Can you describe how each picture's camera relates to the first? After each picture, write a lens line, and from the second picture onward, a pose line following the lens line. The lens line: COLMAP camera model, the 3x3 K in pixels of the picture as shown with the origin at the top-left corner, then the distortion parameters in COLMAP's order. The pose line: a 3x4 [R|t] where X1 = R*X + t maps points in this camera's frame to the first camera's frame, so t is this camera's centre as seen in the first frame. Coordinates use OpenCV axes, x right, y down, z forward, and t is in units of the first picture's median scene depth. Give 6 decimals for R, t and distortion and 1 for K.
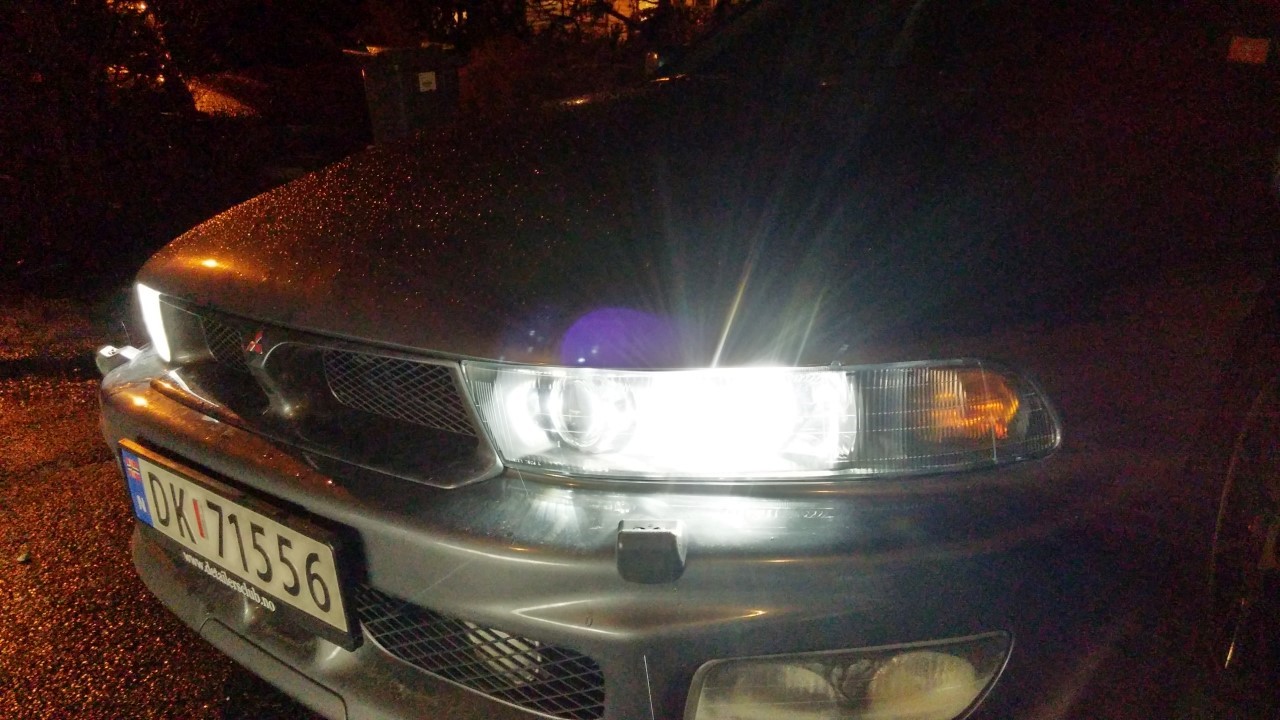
lens RADIAL K [[1096.7, 0, 638.9], [0, 1096.7, 364.4], [0, 0, 1]] dist [0.060694, -0.075128]
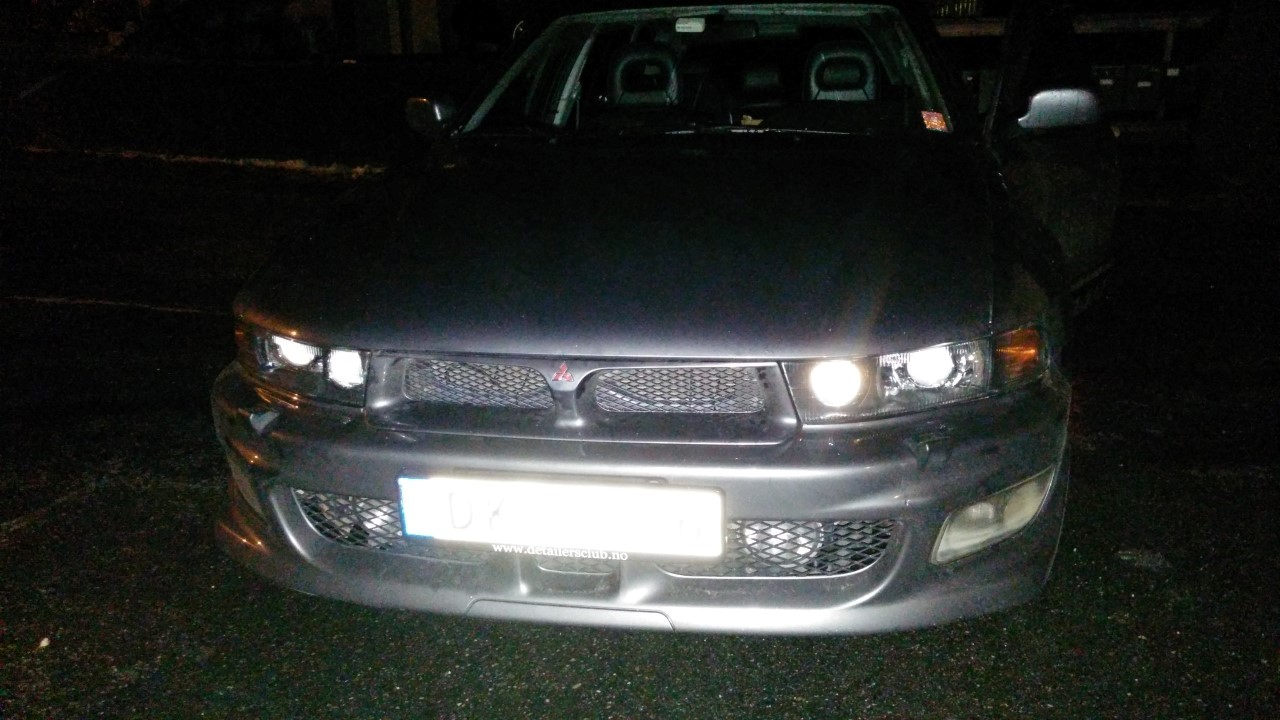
lens RADIAL K [[1096.7, 0, 648.5], [0, 1096.7, 357.1], [0, 0, 1]] dist [0.060694, -0.075128]
pose [[0.847915, -0.126243, 0.514881, -1.024976], [0.123390, 0.991555, 0.039916, -0.085981], [-0.515572, 0.029686, 0.856332, -0.225006]]
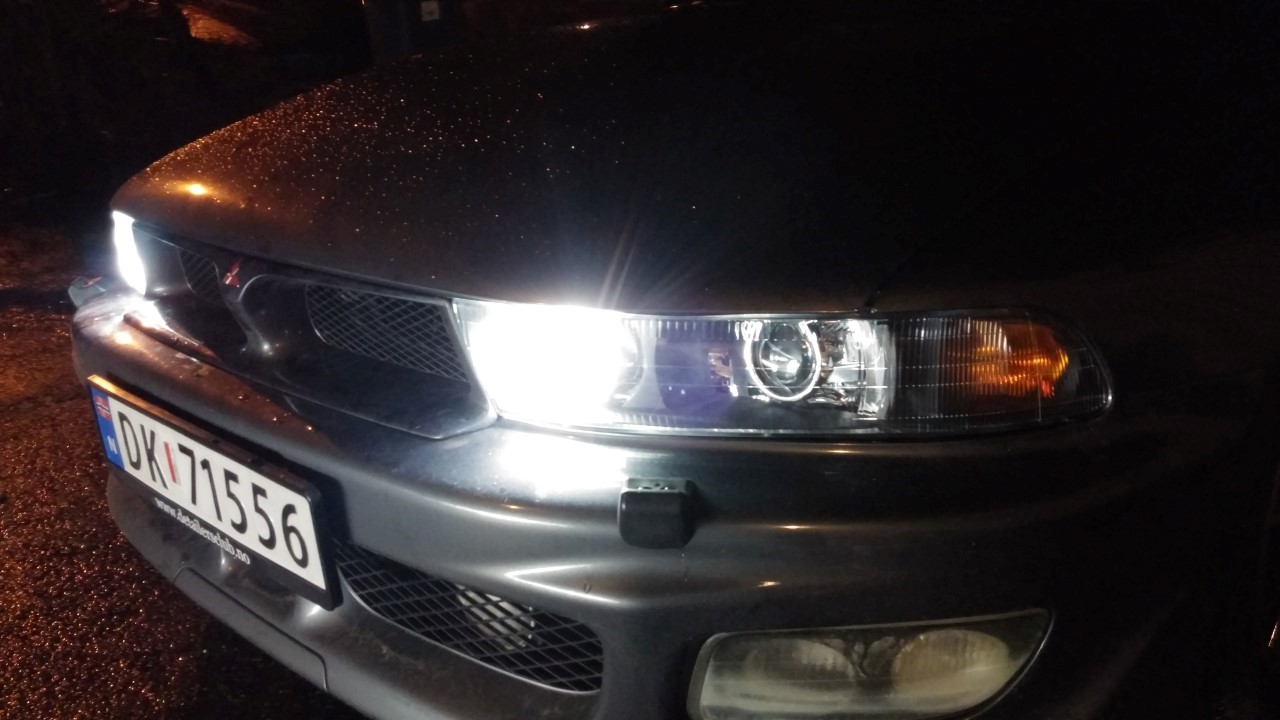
lens RADIAL K [[1096.7, 0, 637.2], [0, 1096.7, 361.7], [0, 0, 1]] dist [0.060694, -0.075128]
pose [[0.999750, 0.022137, -0.003215, -0.004506], [-0.021964, 0.998683, 0.046359, 0.002872], [0.004237, -0.046277, 0.998920, 0.083216]]
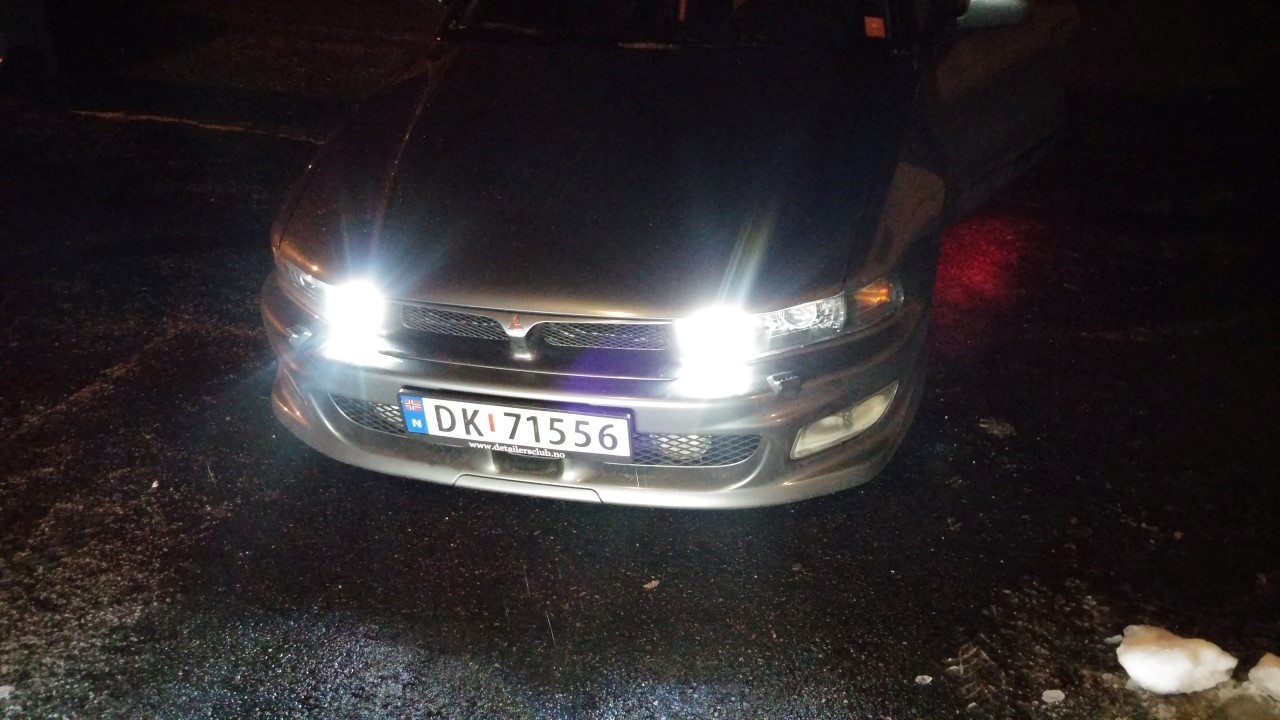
lens RADIAL K [[1096.7, 0, 645.4], [0, 1096.7, 365.4], [0, 0, 1]] dist [0.060694, -0.075128]
pose [[0.872457, -0.240069, 0.425659, -1.020994], [0.122916, 0.950817, 0.284320, -0.477491], [-0.472980, -0.195737, 0.859056, -0.718806]]
